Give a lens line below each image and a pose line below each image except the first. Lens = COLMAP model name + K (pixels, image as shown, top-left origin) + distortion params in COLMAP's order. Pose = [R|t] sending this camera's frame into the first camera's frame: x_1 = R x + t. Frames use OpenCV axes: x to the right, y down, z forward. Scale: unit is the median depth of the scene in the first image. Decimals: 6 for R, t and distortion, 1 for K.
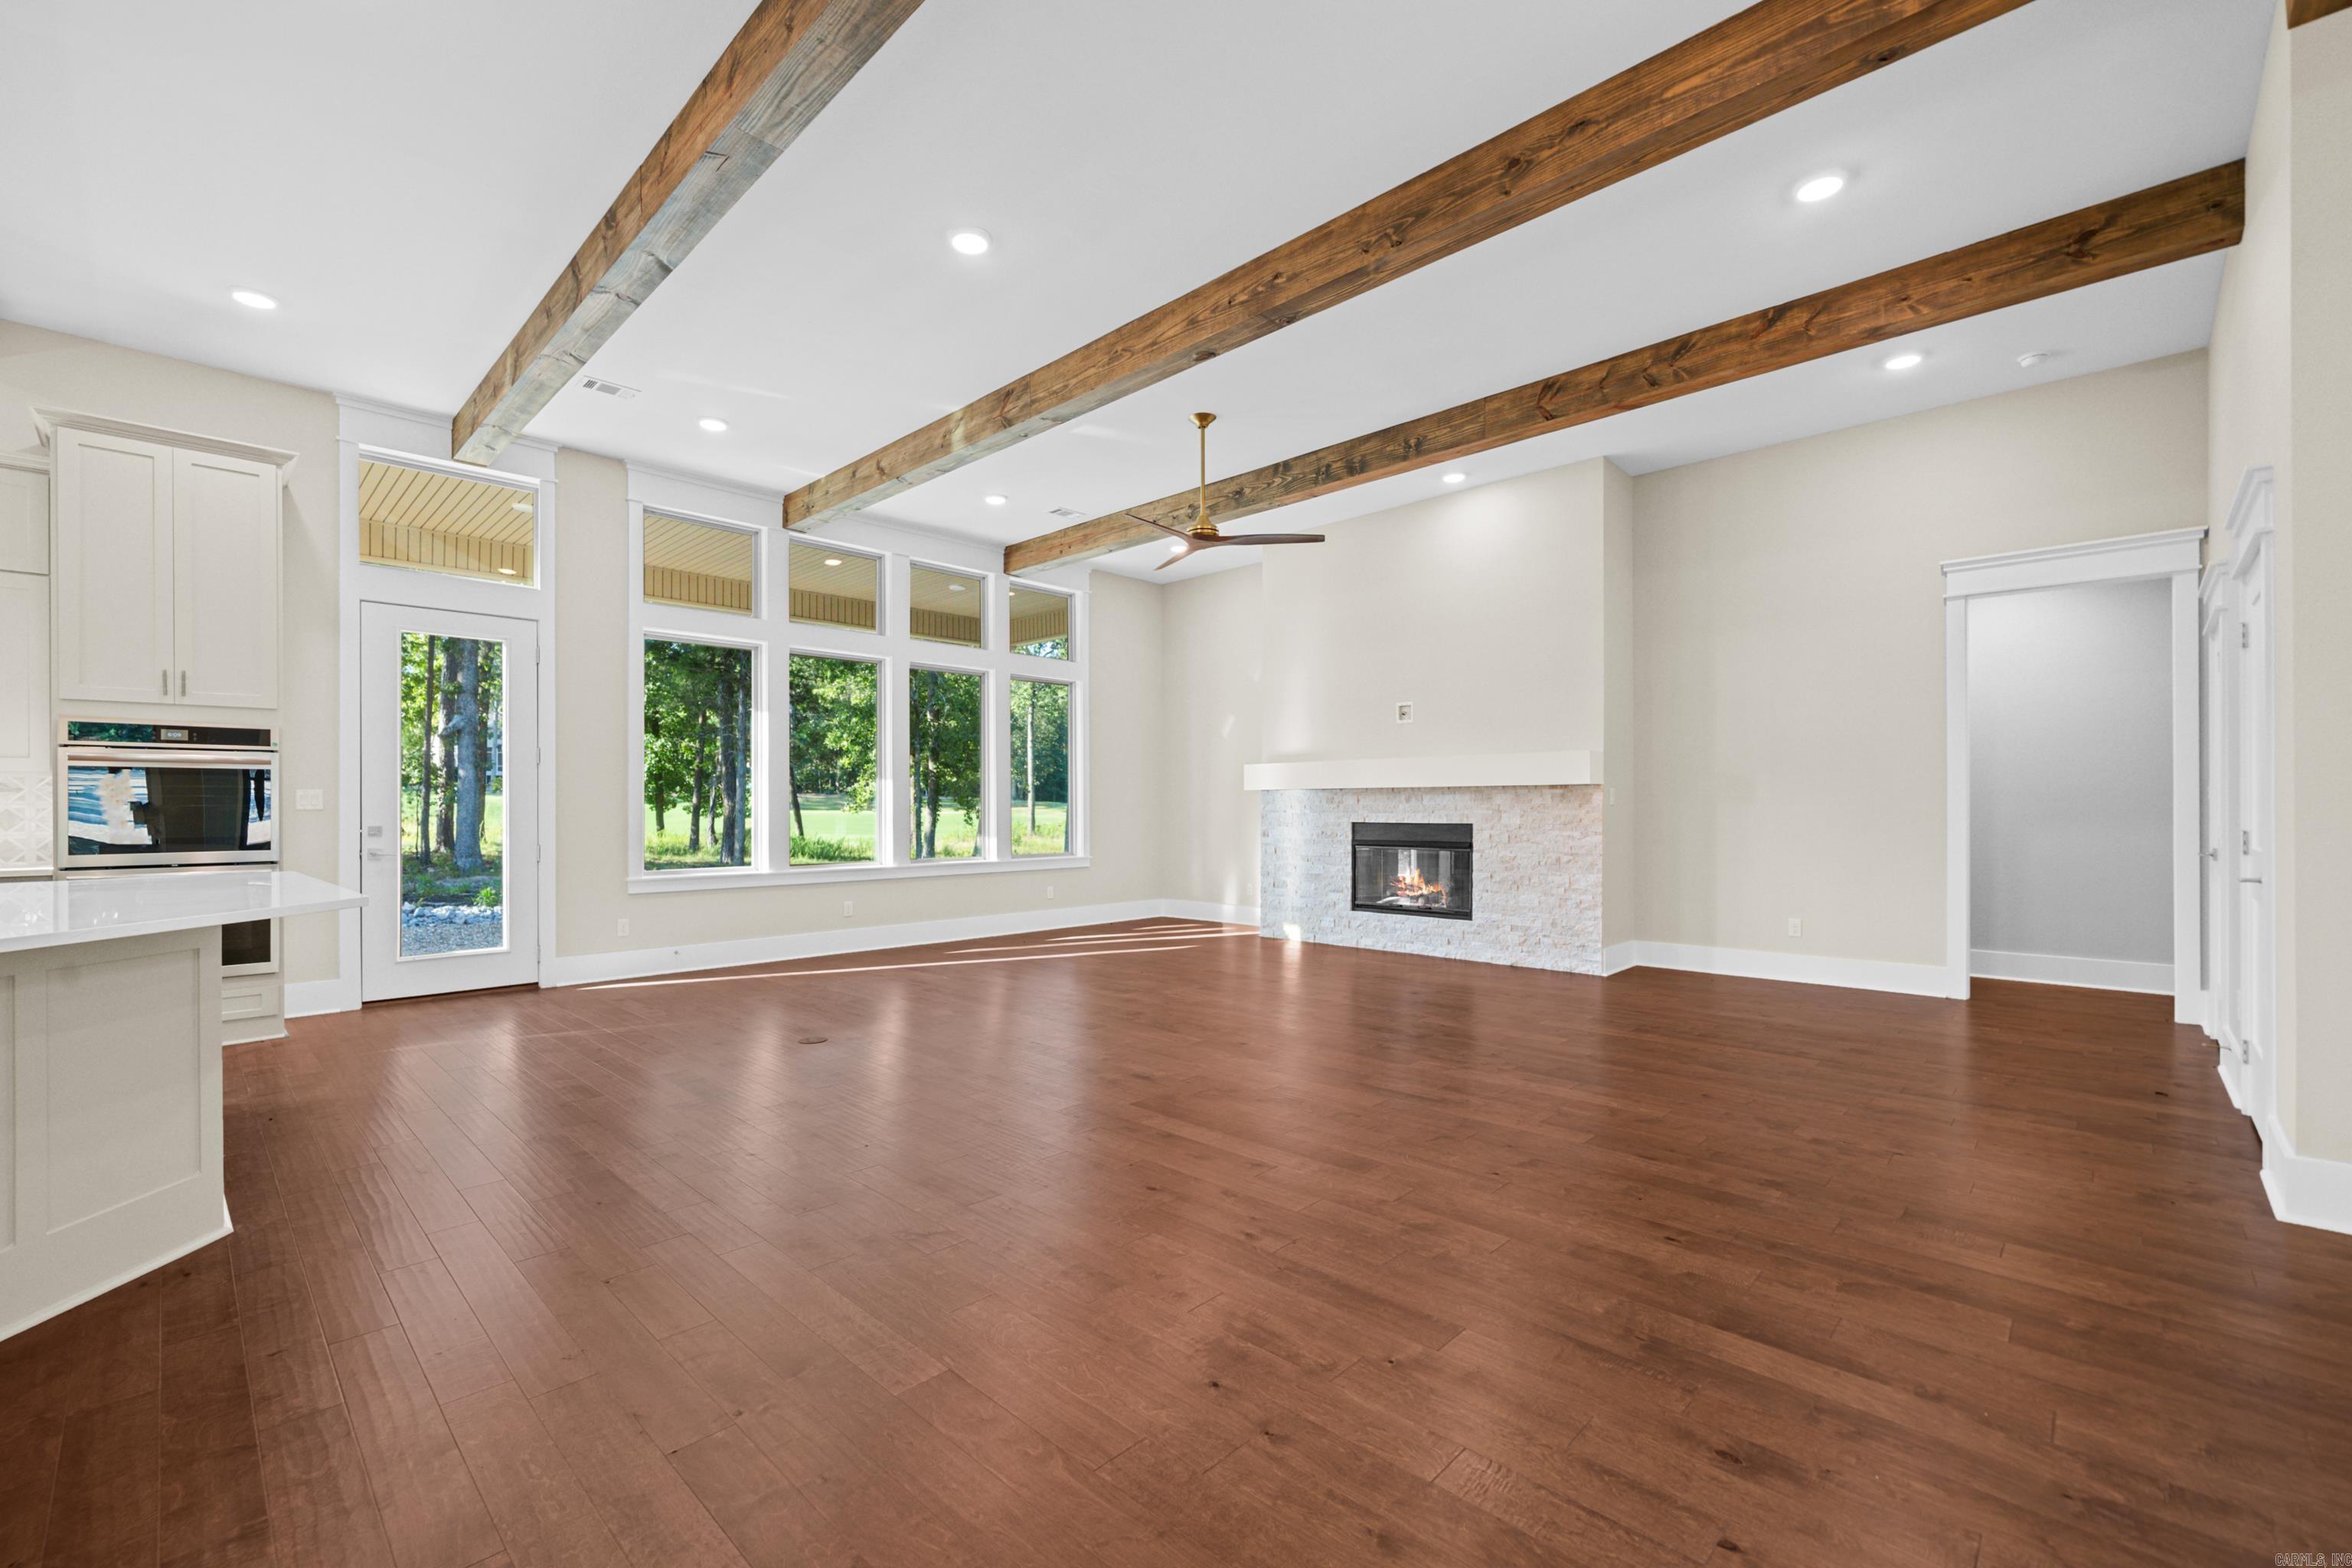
lens RADIAL K [[975.0, 0, 1180.6], [0, 975.0, 806.8], [0, 0, 1]] dist [0.000059, -0.000043]
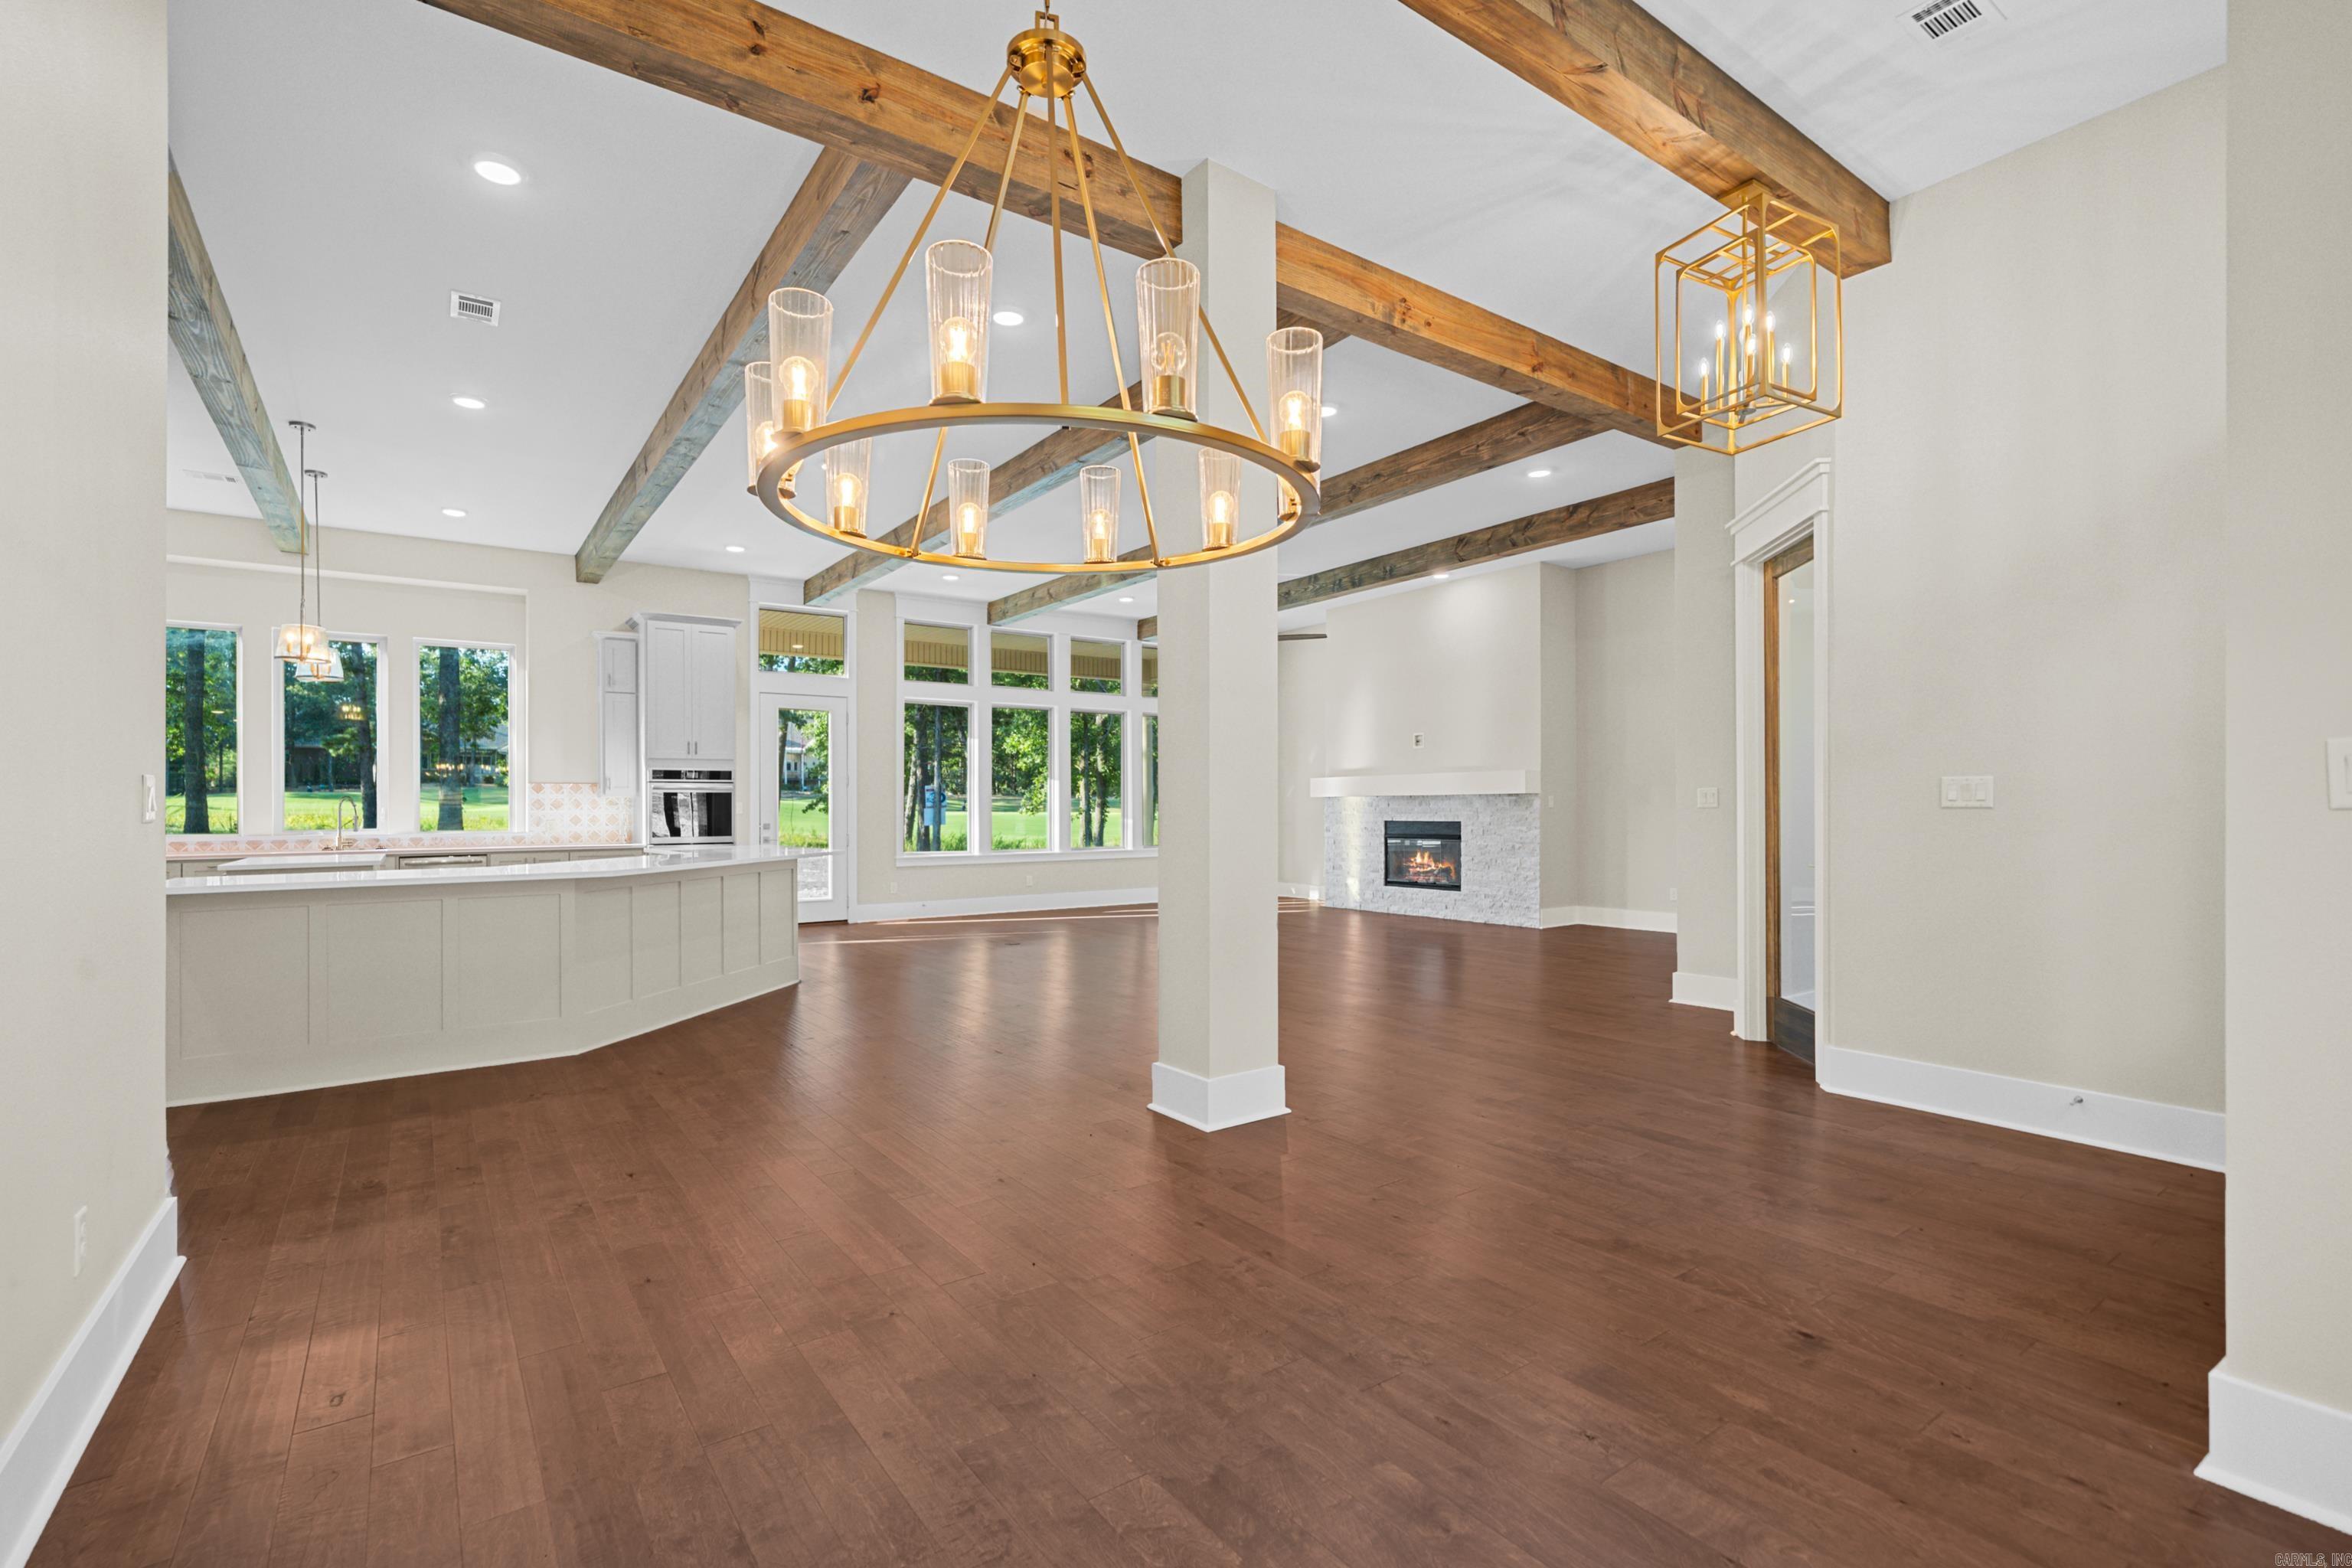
lens RADIAL K [[1060.1, 0, 1183.7], [0, 1060.1, 807.2], [0, 0, 1]] dist [-0.000744, -0.000055]
pose [[0.984217, -0.003994, -0.176920, 0.208278], [0.004056, 0.999992, -0.000011, -0.005197], [0.176919, -0.000706, 0.984225, -0.648294]]
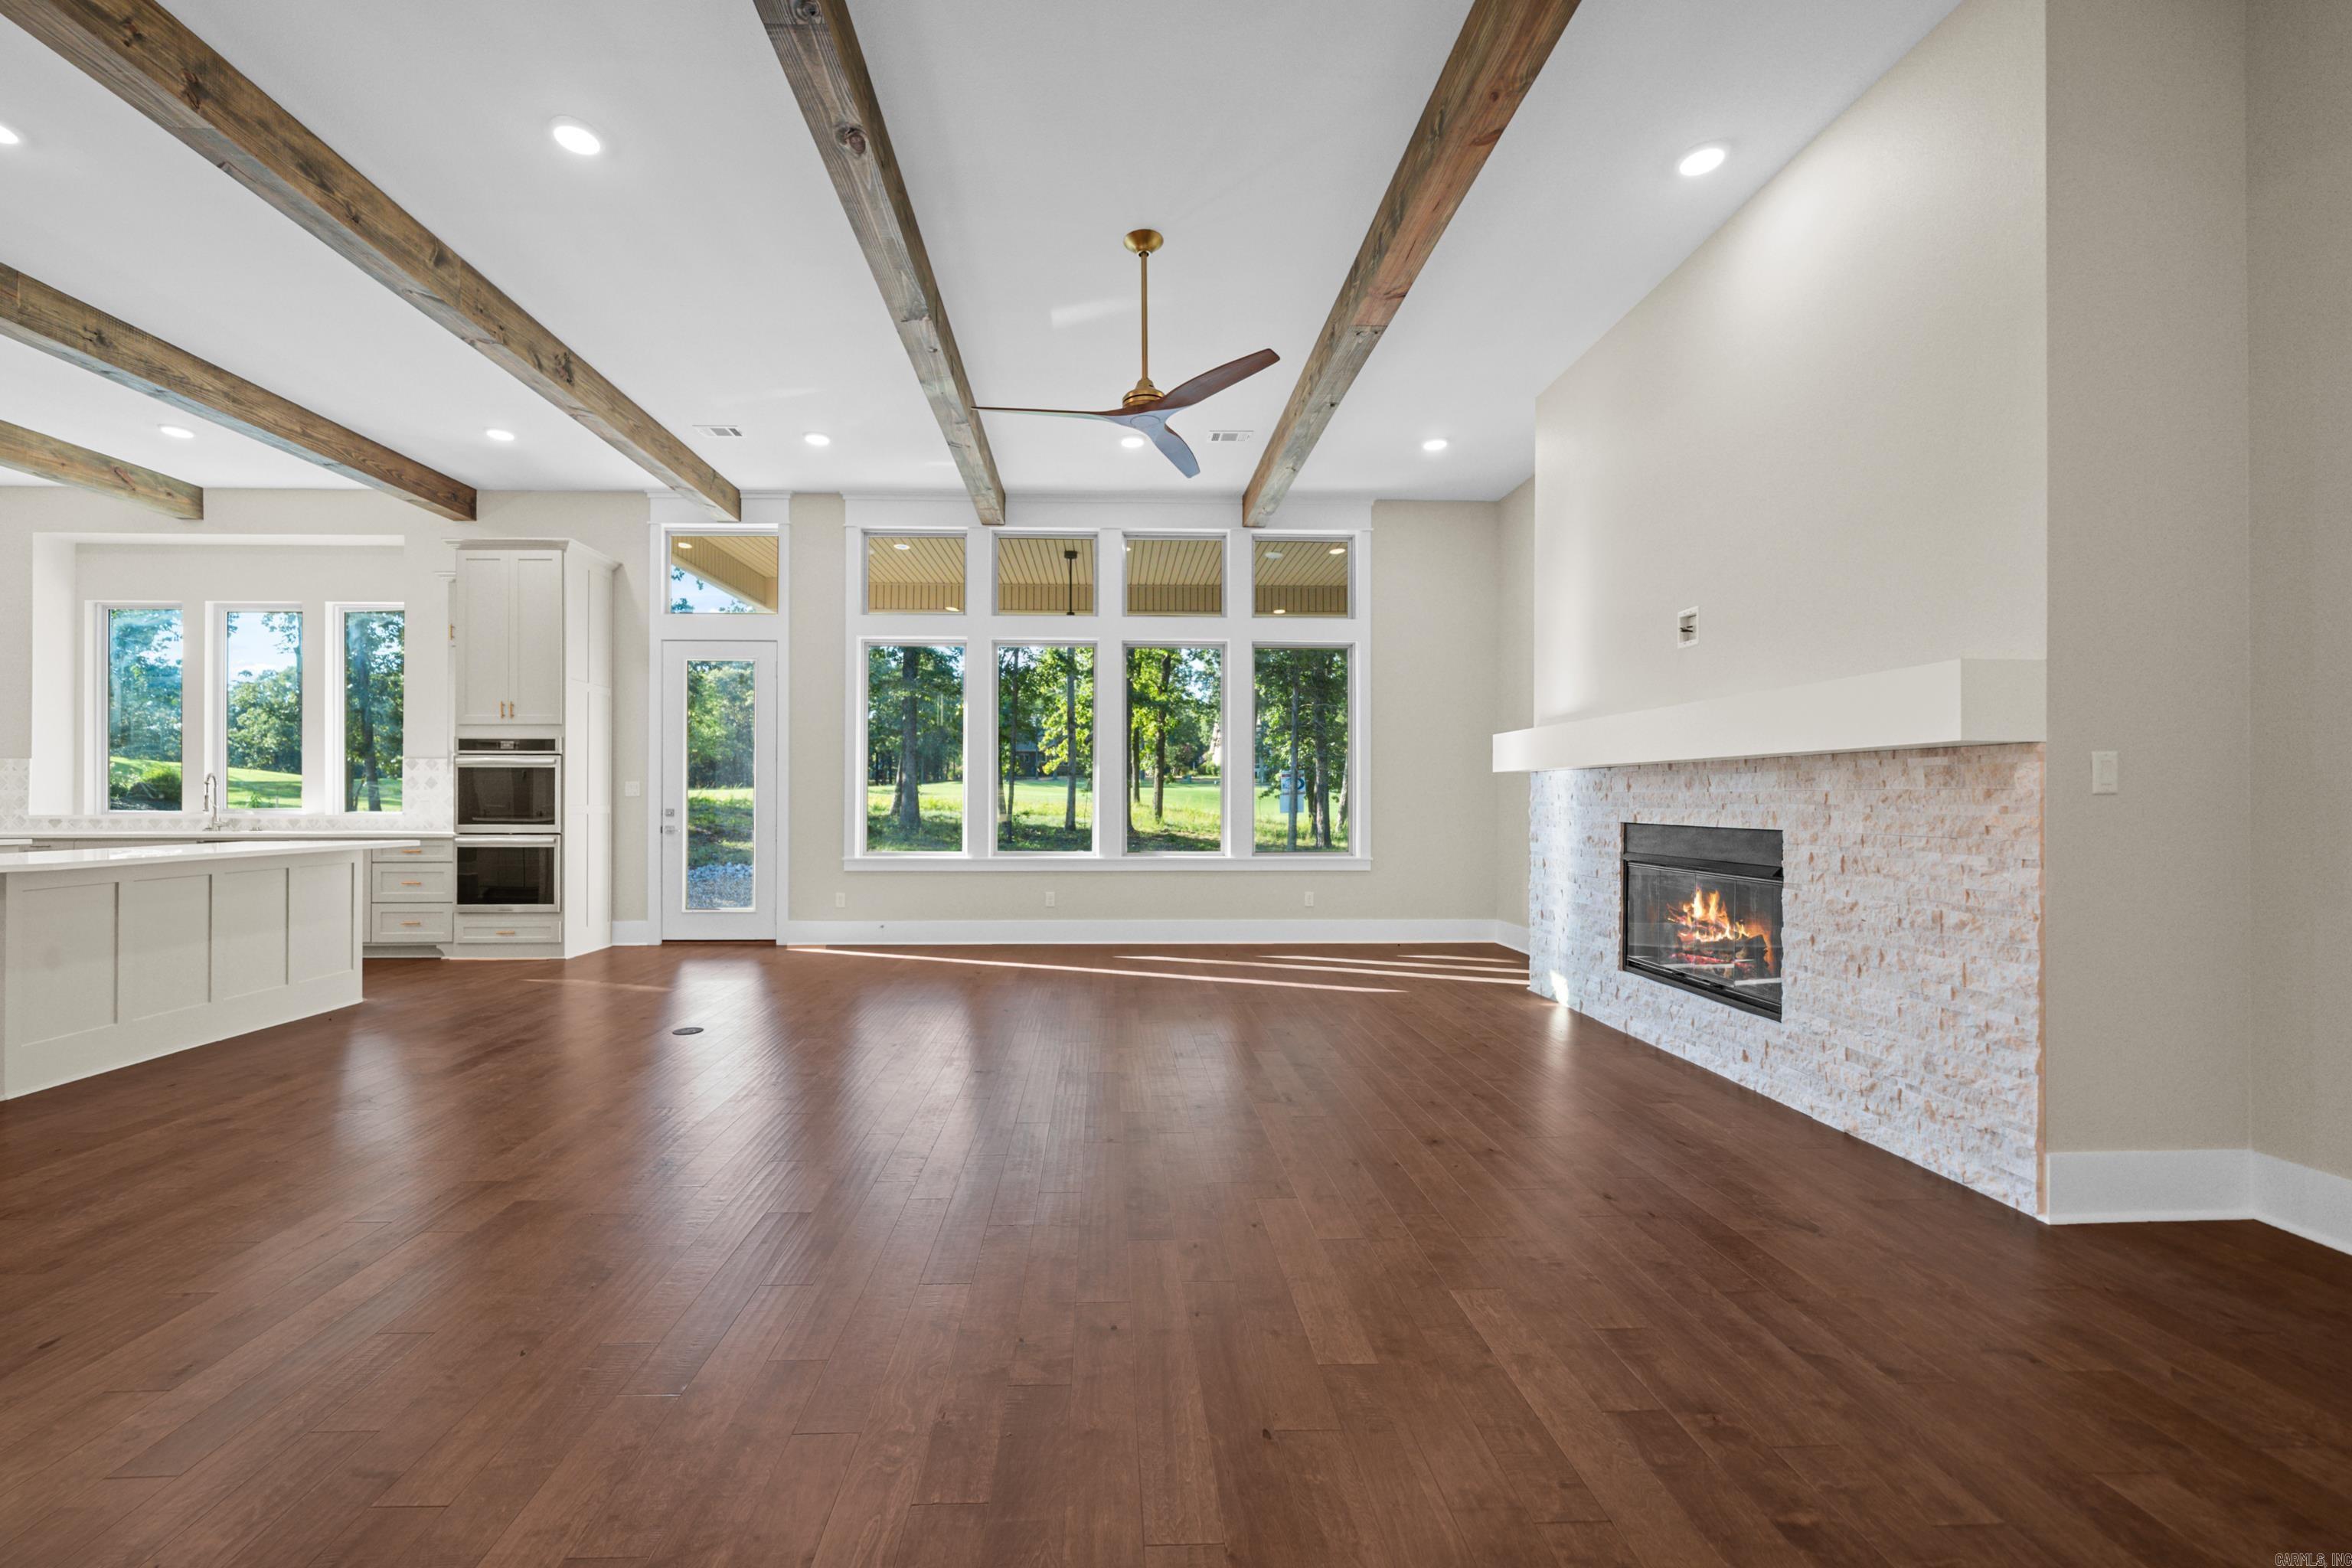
lens RADIAL K [[915.3, 0, 1130.7], [0, 915.3, 792.1], [0, 0, 1]] dist [-0.002593, 0.000116]
pose [[0.714986, -0.000892, -0.699138, 0.454575], [-0.002385, 0.999990, -0.003715, 0.000271], [0.699135, 0.004324, 0.714977, 0.499877]]
